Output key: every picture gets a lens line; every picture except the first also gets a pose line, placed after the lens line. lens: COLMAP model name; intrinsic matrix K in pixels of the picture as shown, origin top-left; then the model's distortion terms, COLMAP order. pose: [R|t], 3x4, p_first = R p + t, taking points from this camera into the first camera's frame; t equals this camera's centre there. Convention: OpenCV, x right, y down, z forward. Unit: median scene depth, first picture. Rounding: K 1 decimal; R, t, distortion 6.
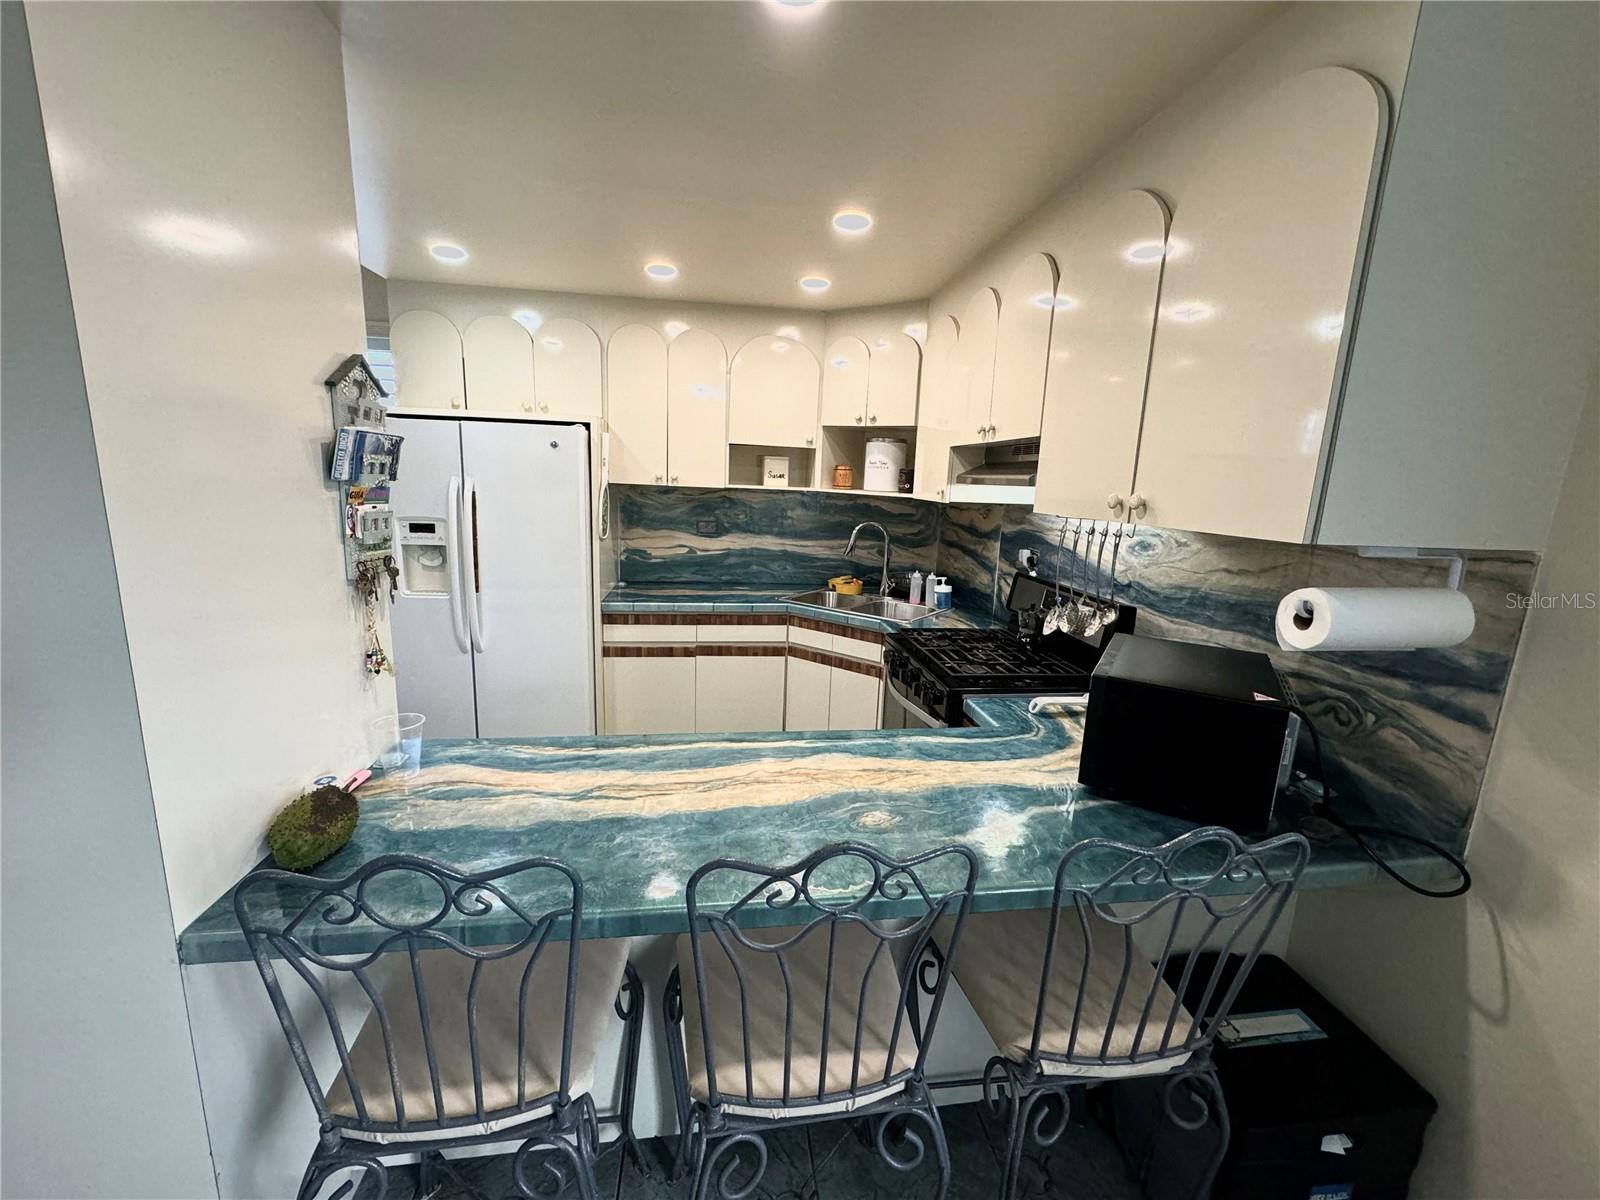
lens RADIAL K [[641.2, 0, 799.2], [0, 641.2, 599.3], [0, 0, 1]] dist [0.003296, -0.000598]
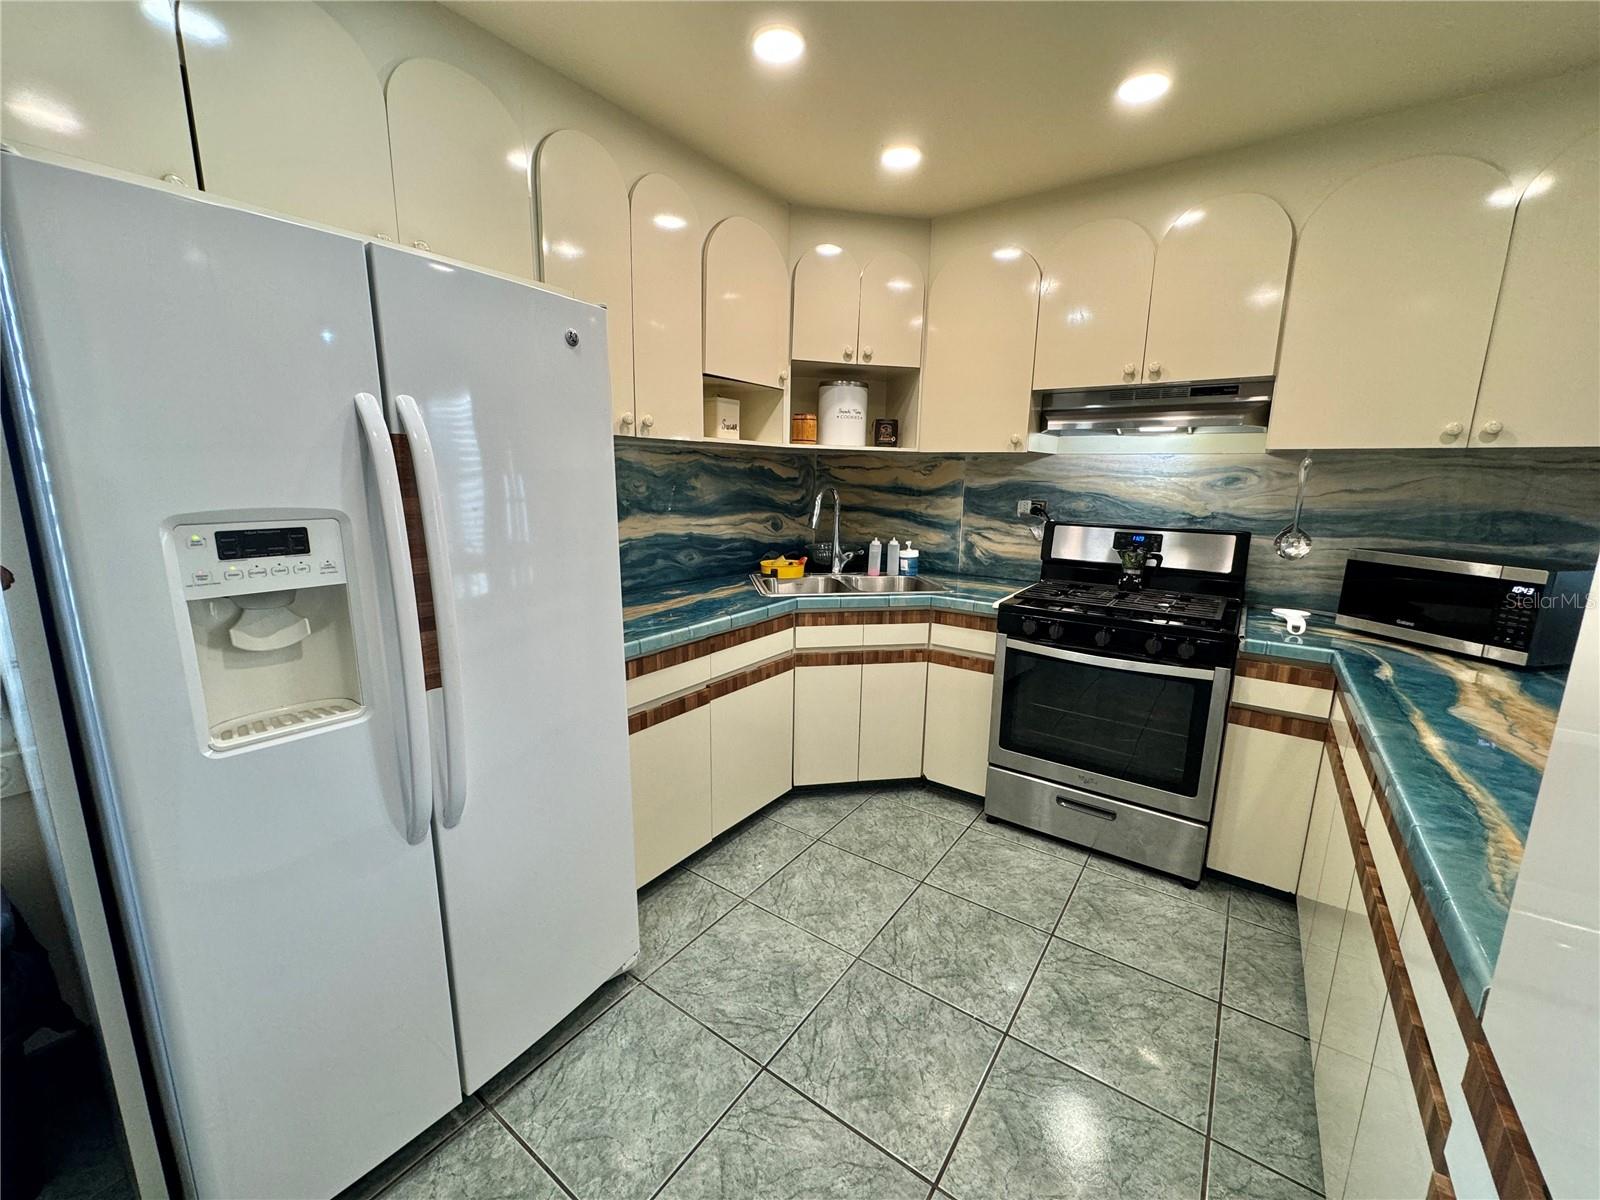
lens RADIAL K [[641.2, 0, 803.6], [0, 641.2, 601.7], [0, 0, 1]] dist [0.003296, -0.000598]
pose [[0.678731, -0.172931, 0.713736, -0.542296], [0.148852, 0.984102, 0.096886, -0.059862], [-0.719144, 0.040482, 0.693681, 0.472870]]
